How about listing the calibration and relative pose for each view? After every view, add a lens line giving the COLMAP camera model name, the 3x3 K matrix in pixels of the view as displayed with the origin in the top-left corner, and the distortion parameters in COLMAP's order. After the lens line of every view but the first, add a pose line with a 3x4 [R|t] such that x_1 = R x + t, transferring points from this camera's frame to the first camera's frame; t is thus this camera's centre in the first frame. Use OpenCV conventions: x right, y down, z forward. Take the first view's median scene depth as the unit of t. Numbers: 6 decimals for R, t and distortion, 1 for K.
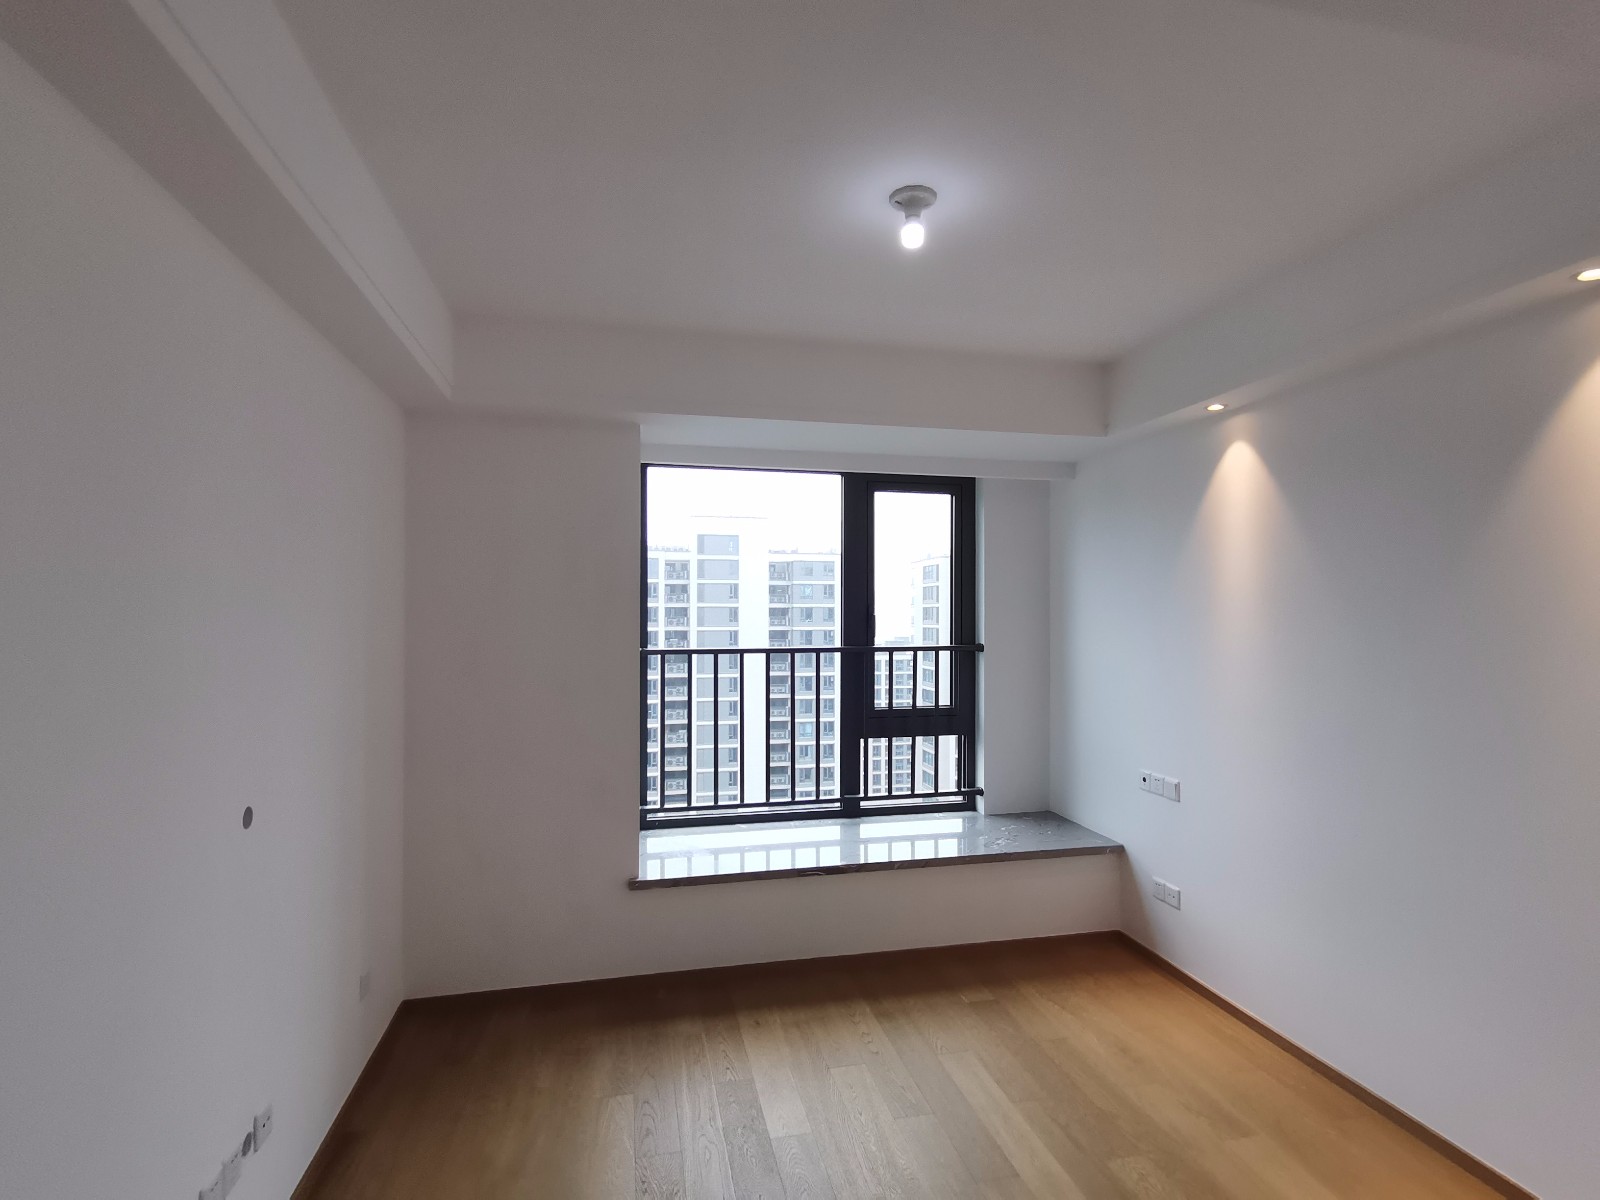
lens RADIAL K [[792.9, 0, 753.1], [0, 792.9, 601.7], [0, 0, 1]] dist [0.001986, 0.000679]
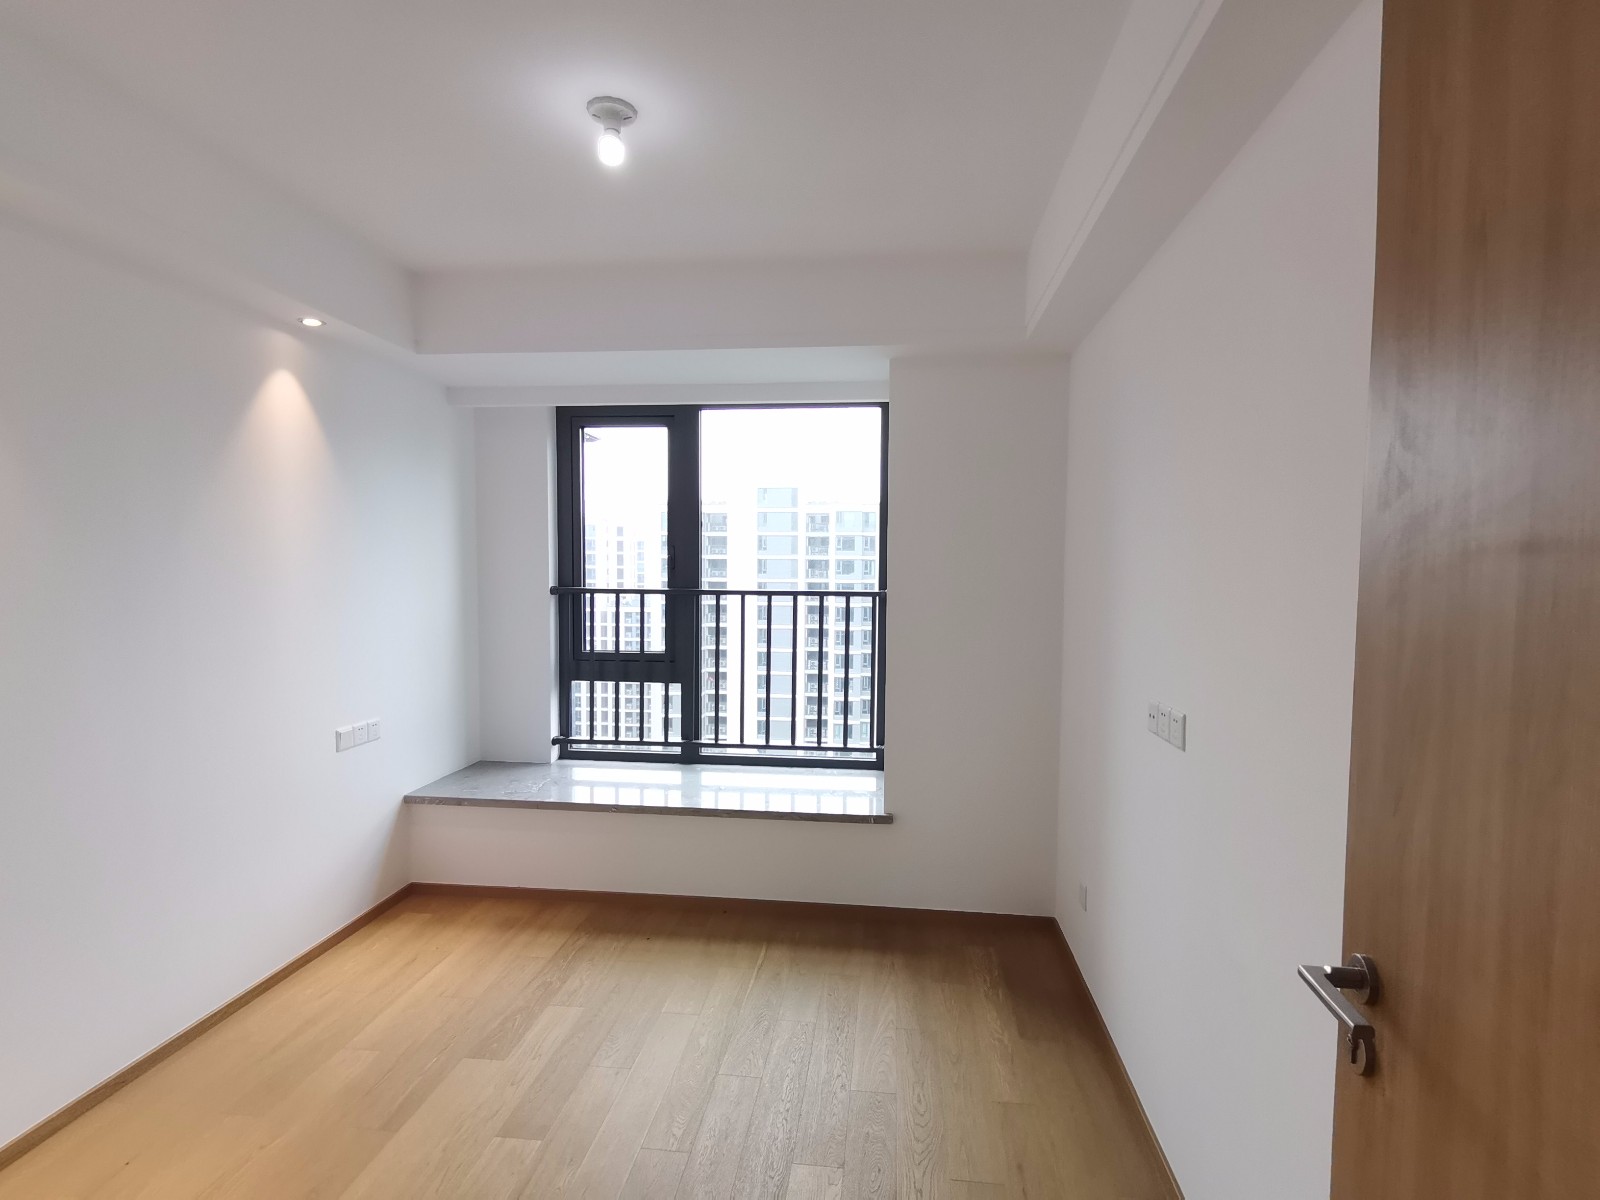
lens RADIAL K [[792.9, 0, 797.6], [0, 792.9, 606.8], [0, 0, 1]] dist [0.001986, 0.000679]
pose [[0.952820, 0.032028, -0.301842, 0.540707], [-0.008437, 0.996828, 0.079136, 0.000329], [0.303419, -0.072856, 0.950068, 0.118626]]
